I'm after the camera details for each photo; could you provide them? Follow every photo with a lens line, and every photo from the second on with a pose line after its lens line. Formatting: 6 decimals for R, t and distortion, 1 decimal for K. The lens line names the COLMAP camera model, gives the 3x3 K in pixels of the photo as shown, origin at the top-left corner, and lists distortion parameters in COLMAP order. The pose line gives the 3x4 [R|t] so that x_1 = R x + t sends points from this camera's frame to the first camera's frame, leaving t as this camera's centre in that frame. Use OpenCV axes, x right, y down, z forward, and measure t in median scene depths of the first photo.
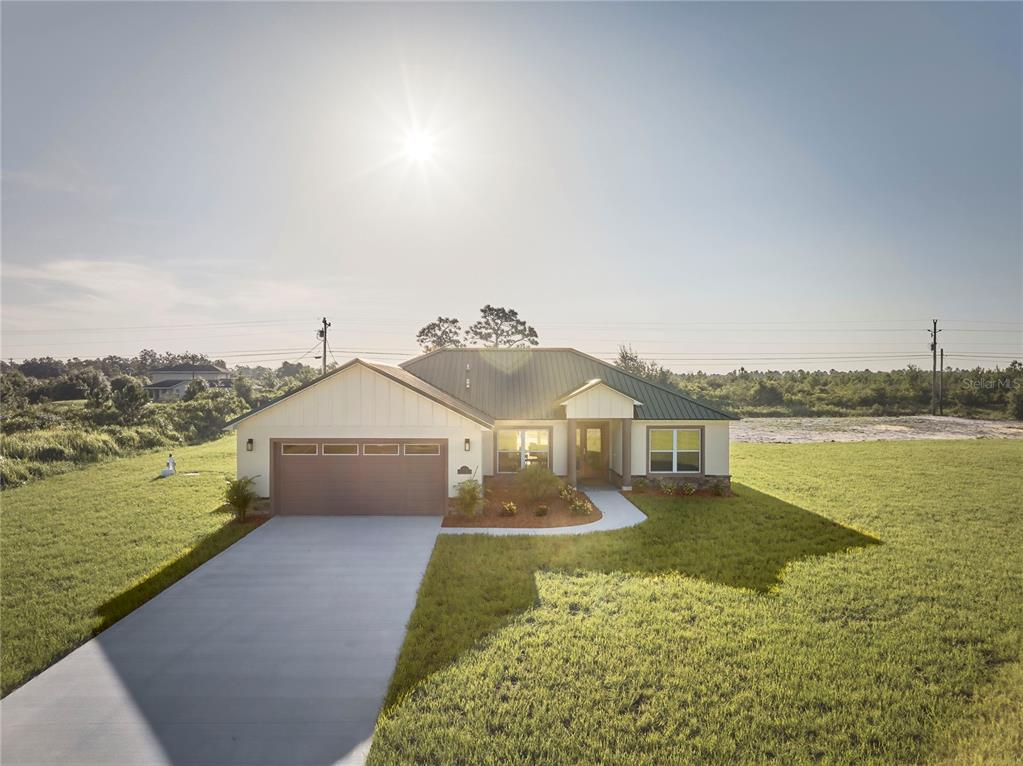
lens RADIAL K [[716.8, 0, 511.5], [0, 716.8, 383.0], [0, 0, 1]] dist [-0.037292, -0.003892]
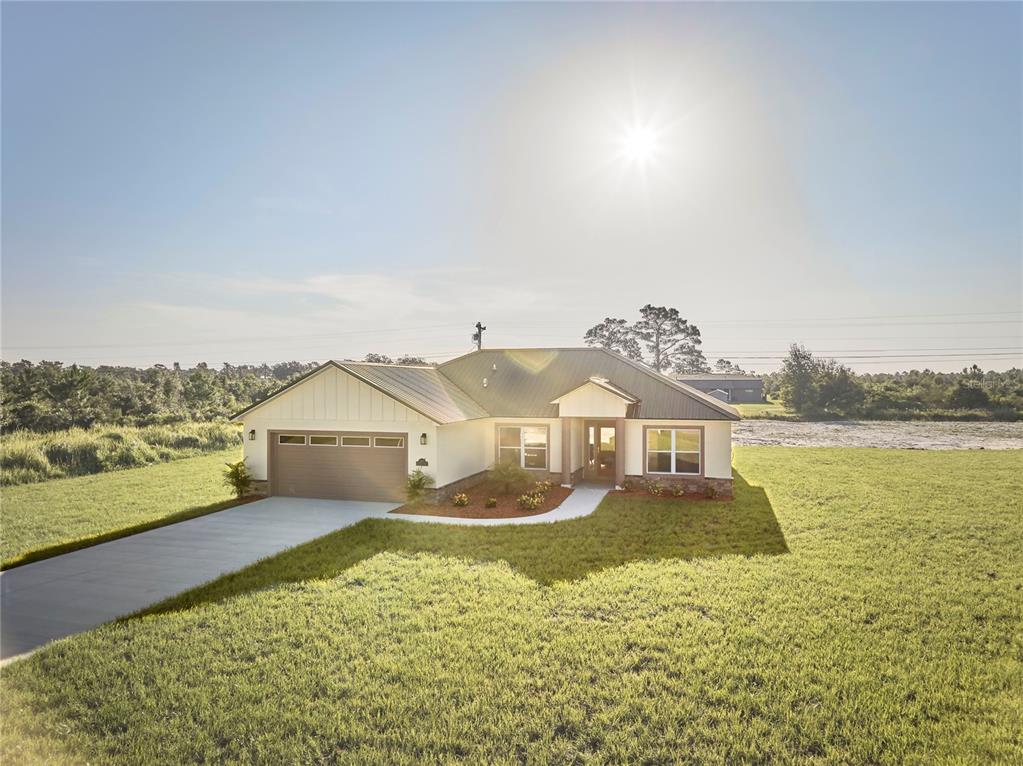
lens RADIAL K [[716.8, 0, 511.5], [0, 716.8, 383.0], [0, 0, 1]] dist [-0.037292, -0.003892]
pose [[0.953518, -0.002390, -0.301328, 0.236752], [0.001996, 0.999997, -0.001615, 0.002297], [0.301331, 0.000938, 0.953519, 0.004675]]
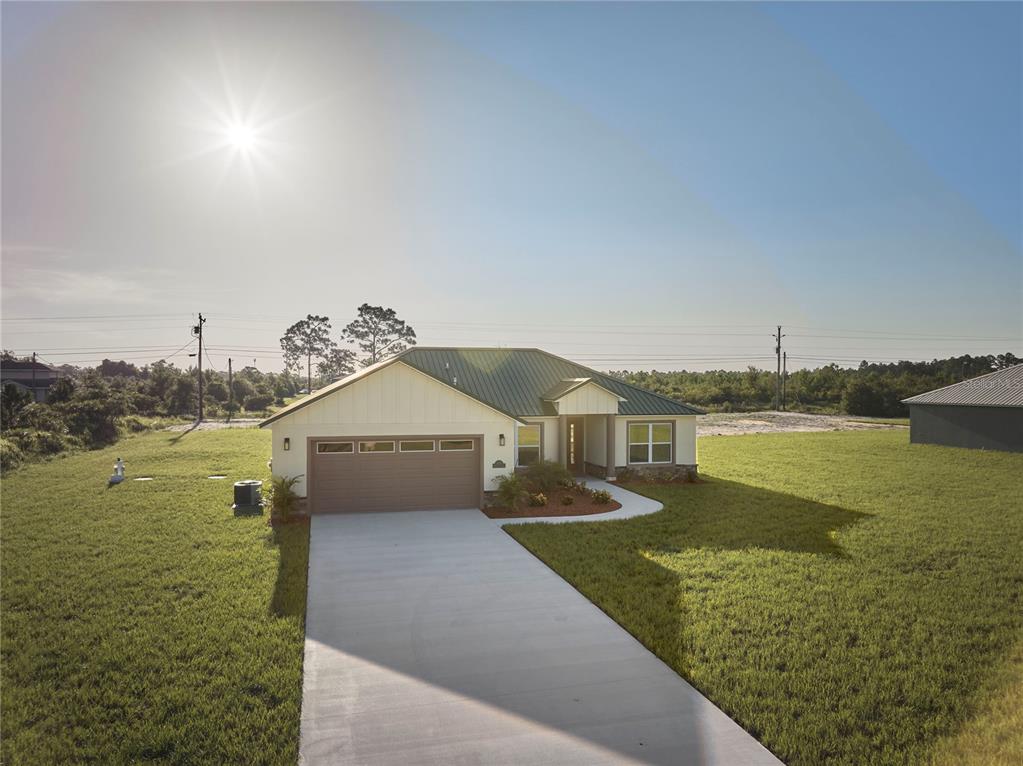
lens RADIAL K [[716.8, 0, 511.5], [0, 716.8, 383.0], [0, 0, 1]] dist [-0.037292, -0.003892]
pose [[0.973459, 0.000093, 0.228862, -0.174270], [-0.000112, 1.000000, 0.000070, 0.001908], [-0.228862, -0.000093, 0.973459, -0.013779]]
